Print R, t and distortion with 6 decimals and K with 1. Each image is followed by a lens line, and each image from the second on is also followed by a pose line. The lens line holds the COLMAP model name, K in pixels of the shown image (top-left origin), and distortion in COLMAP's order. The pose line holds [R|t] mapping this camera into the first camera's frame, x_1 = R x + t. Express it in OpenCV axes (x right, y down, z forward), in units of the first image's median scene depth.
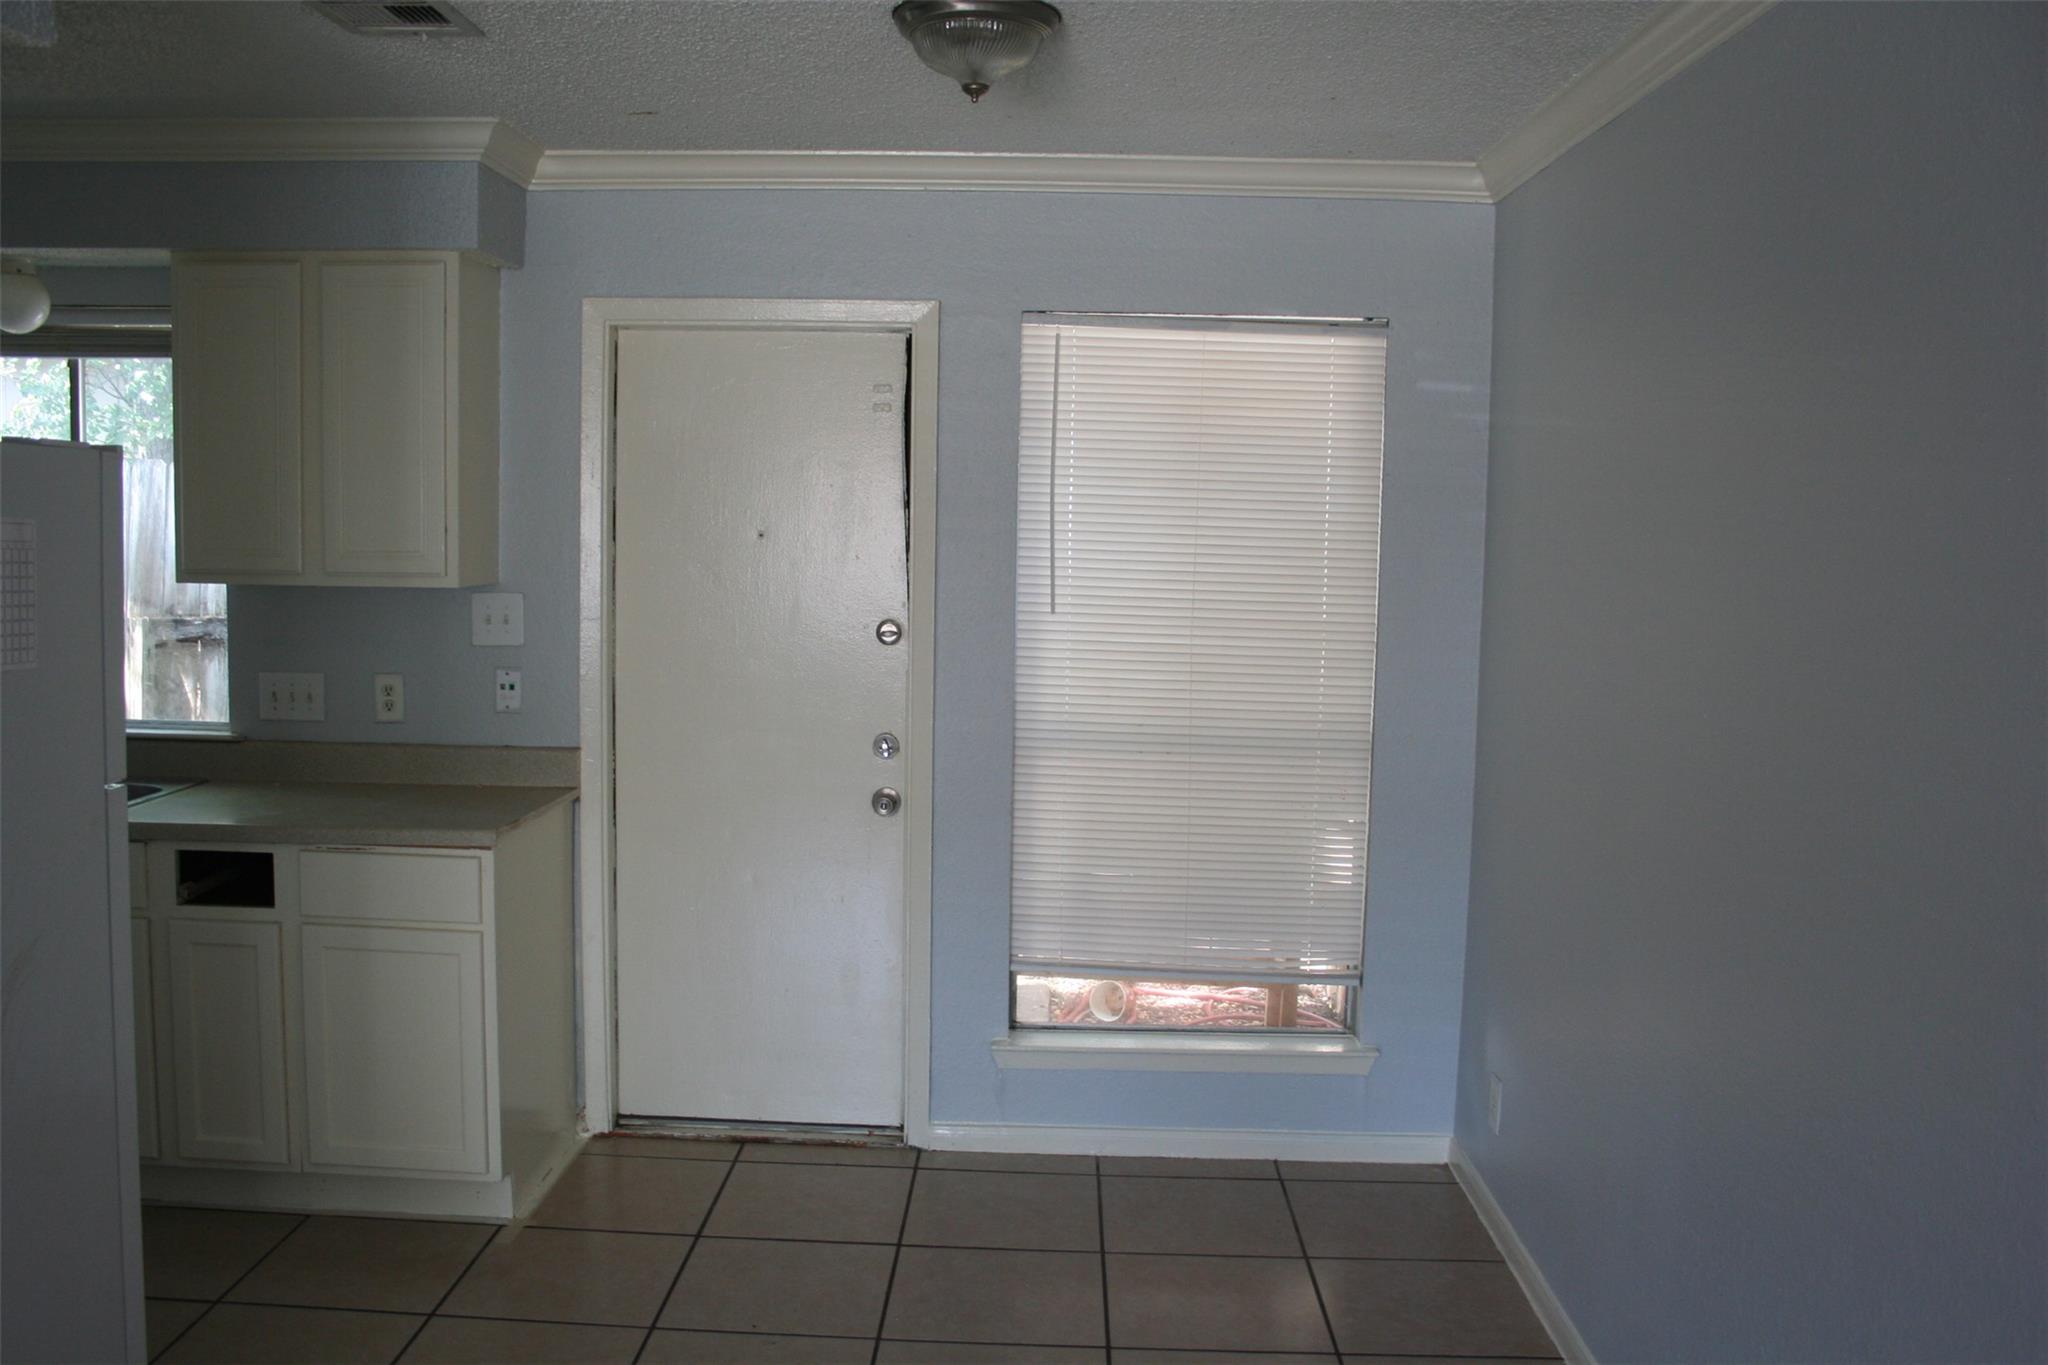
lens RADIAL K [[1726.6, 0, 988.3], [0, 1726.6, 690.2], [0, 0, 1]] dist [-0.149781, 0.126973]
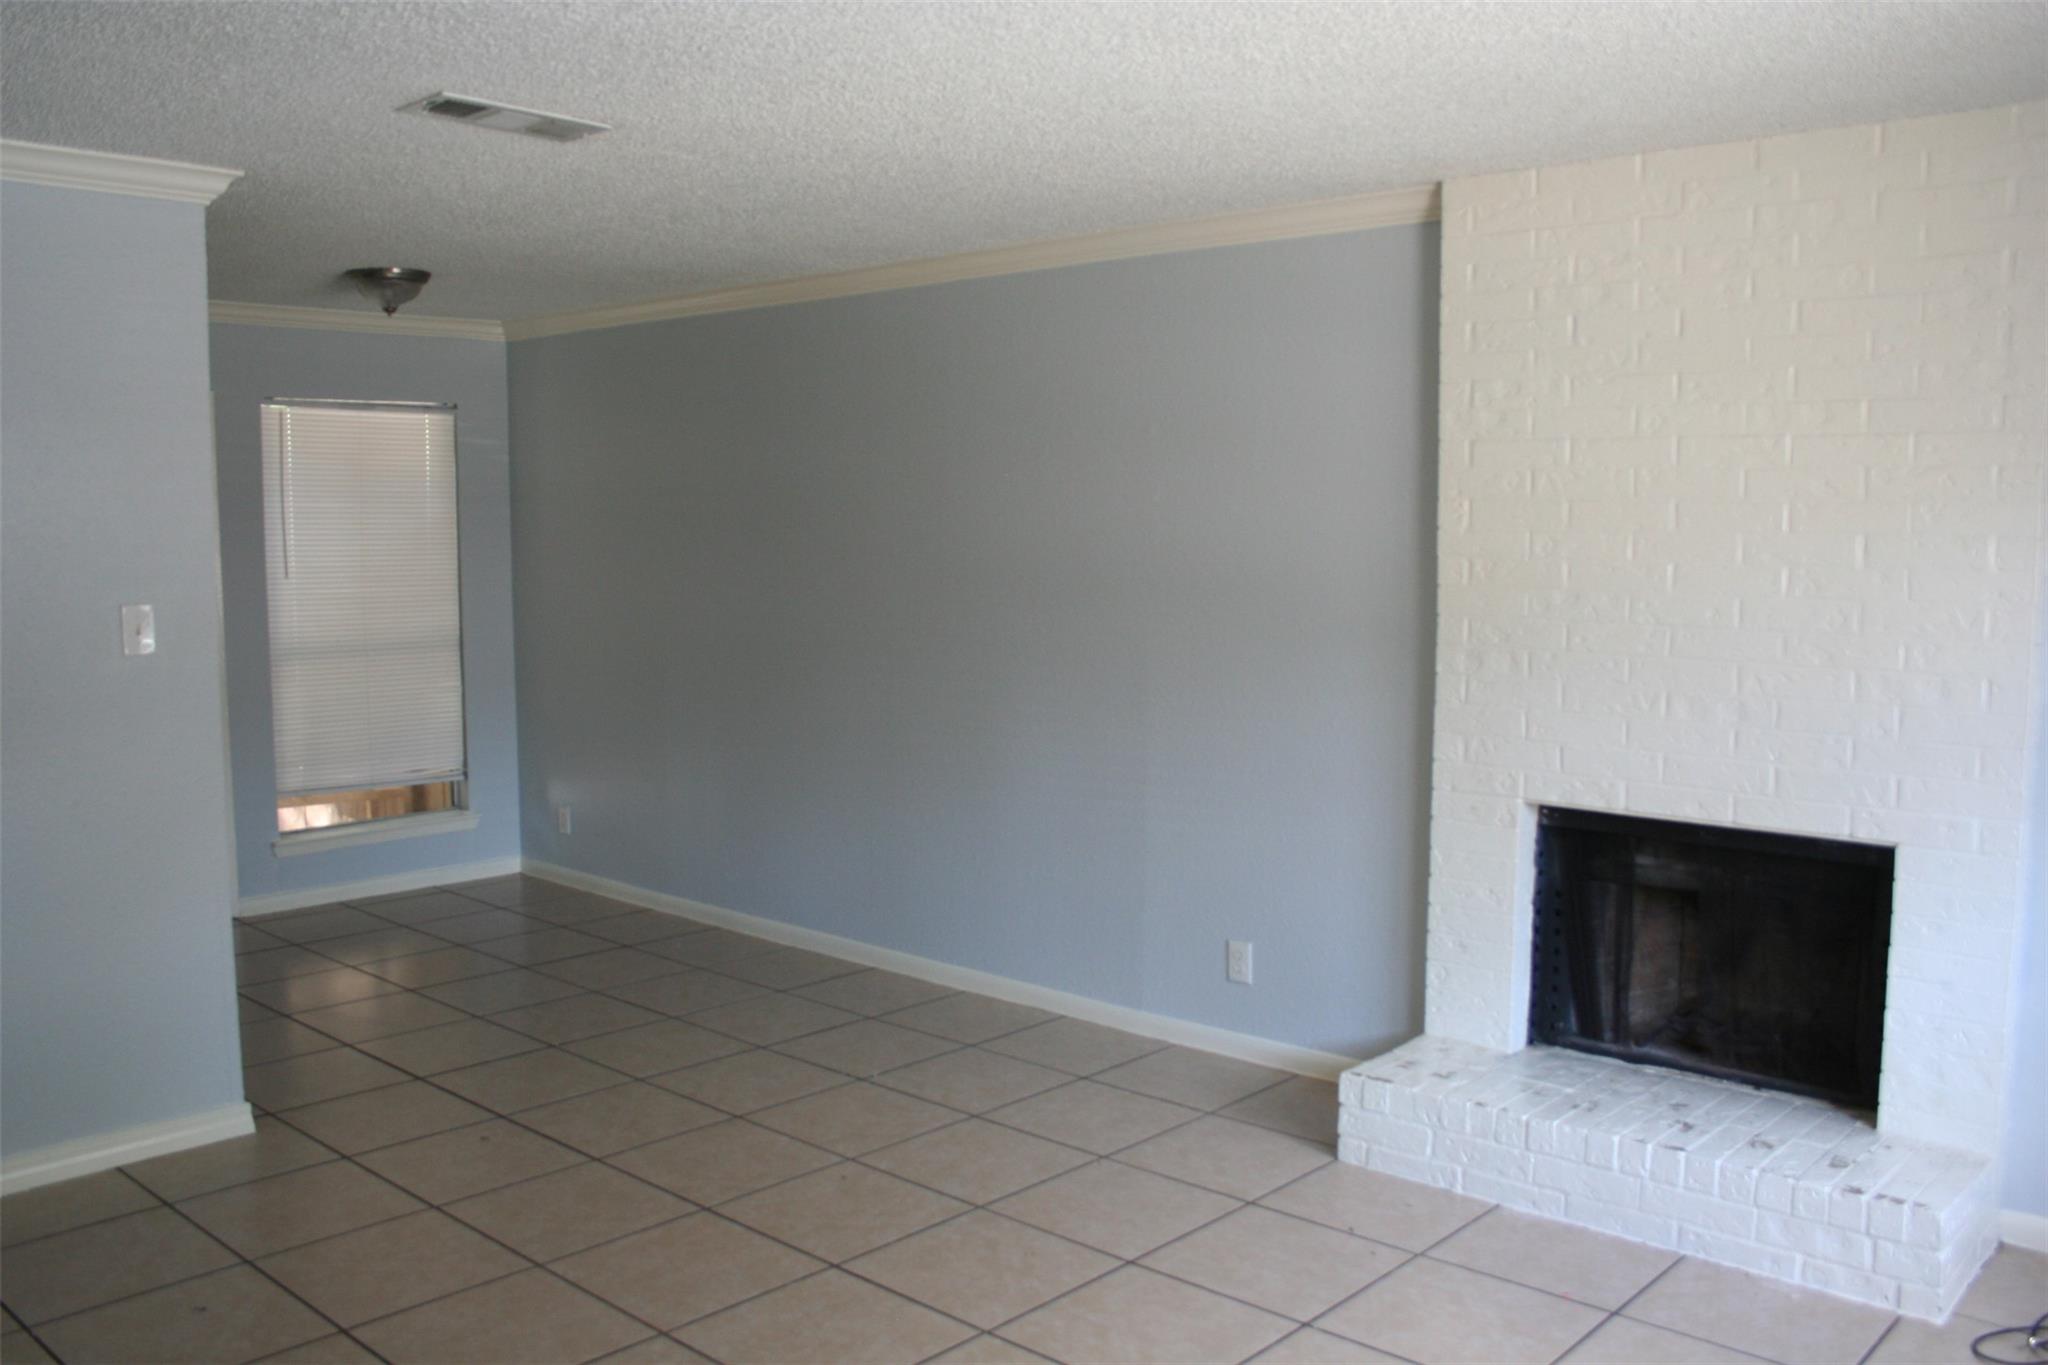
lens RADIAL K [[1726.6, 0, 1027.1], [0, 1726.6, 682.2], [0, 0, 1]] dist [-0.149781, 0.126973]
pose [[0.641602, -0.094567, 0.761186, -0.758572], [0.091889, 0.994700, 0.046125, 0.046675], [-0.761514, 0.040351, 0.646891, -0.601831]]
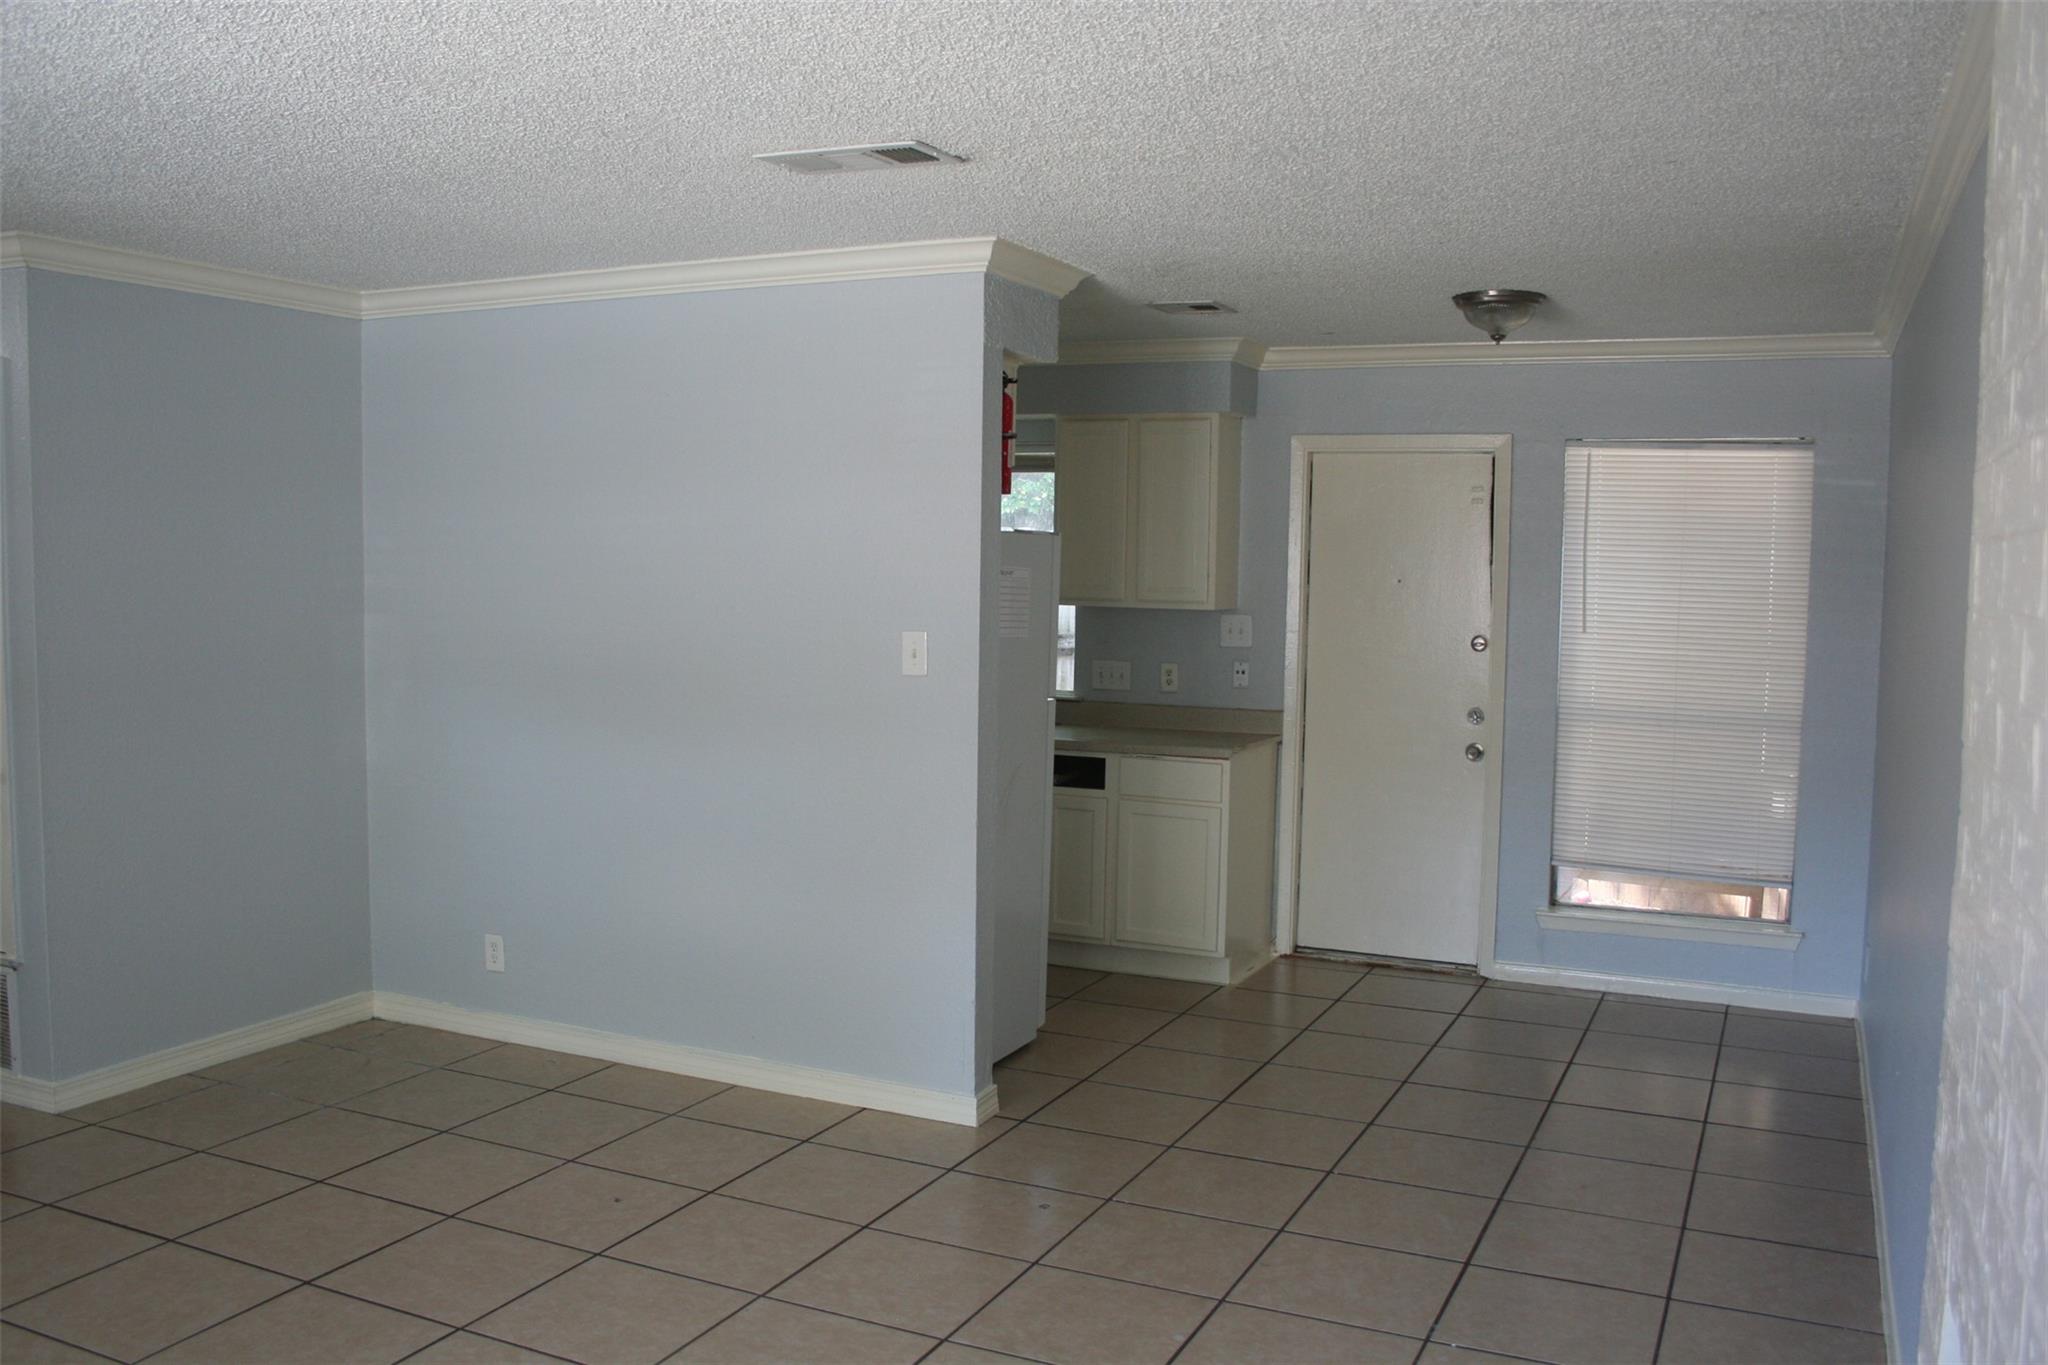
lens RADIAL K [[1726.6, 0, 1011.3], [0, 1726.6, 689.0], [0, 0, 1]] dist [-0.149781, 0.126973]
pose [[0.920684, 0.025371, -0.389483, 0.160926], [-0.038032, 0.998968, -0.024830, 0.064115], [0.388452, 0.037674, 0.920699, -0.610118]]
